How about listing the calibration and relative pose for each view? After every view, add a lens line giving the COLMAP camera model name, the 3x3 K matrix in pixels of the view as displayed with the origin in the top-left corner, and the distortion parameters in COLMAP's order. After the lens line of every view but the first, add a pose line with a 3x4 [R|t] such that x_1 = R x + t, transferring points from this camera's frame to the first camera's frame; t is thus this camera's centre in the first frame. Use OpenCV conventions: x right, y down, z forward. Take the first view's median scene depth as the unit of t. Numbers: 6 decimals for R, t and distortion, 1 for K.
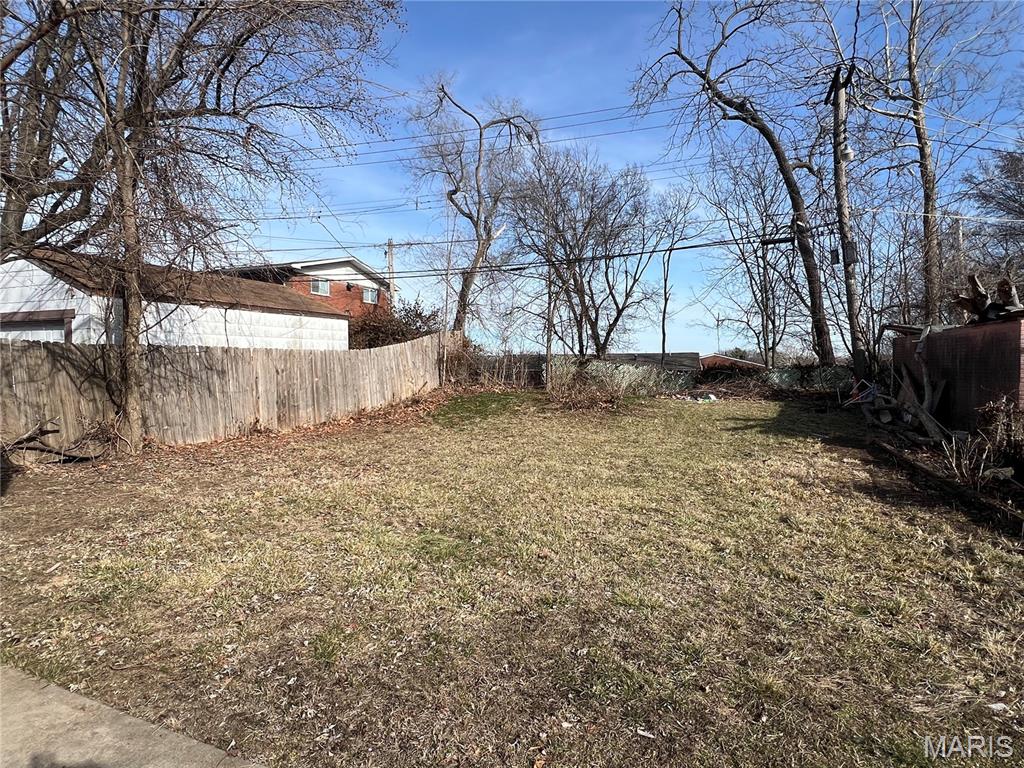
lens RADIAL K [[556.8, 0, 512.0], [0, 556.8, 384.0], [0, 0, 1]] dist [-0.000354, -0.000999]
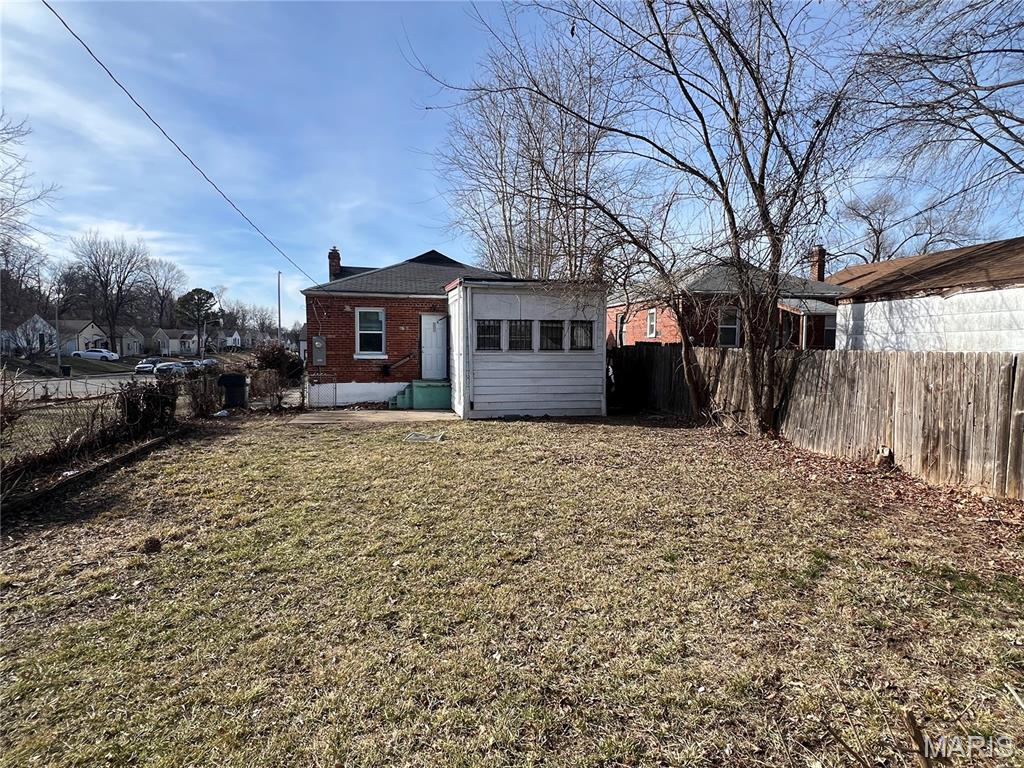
lens RADIAL K [[556.8, 0, 512.0], [0, 556.8, 384.0], [0, 0, 1]] dist [-0.000354, -0.000999]
pose [[-0.835752, 0.034851, -0.548000, 0.331018], [-0.022071, 0.995045, 0.096942, -0.078985], [0.548663, 0.093115, -0.830842, 1.290464]]
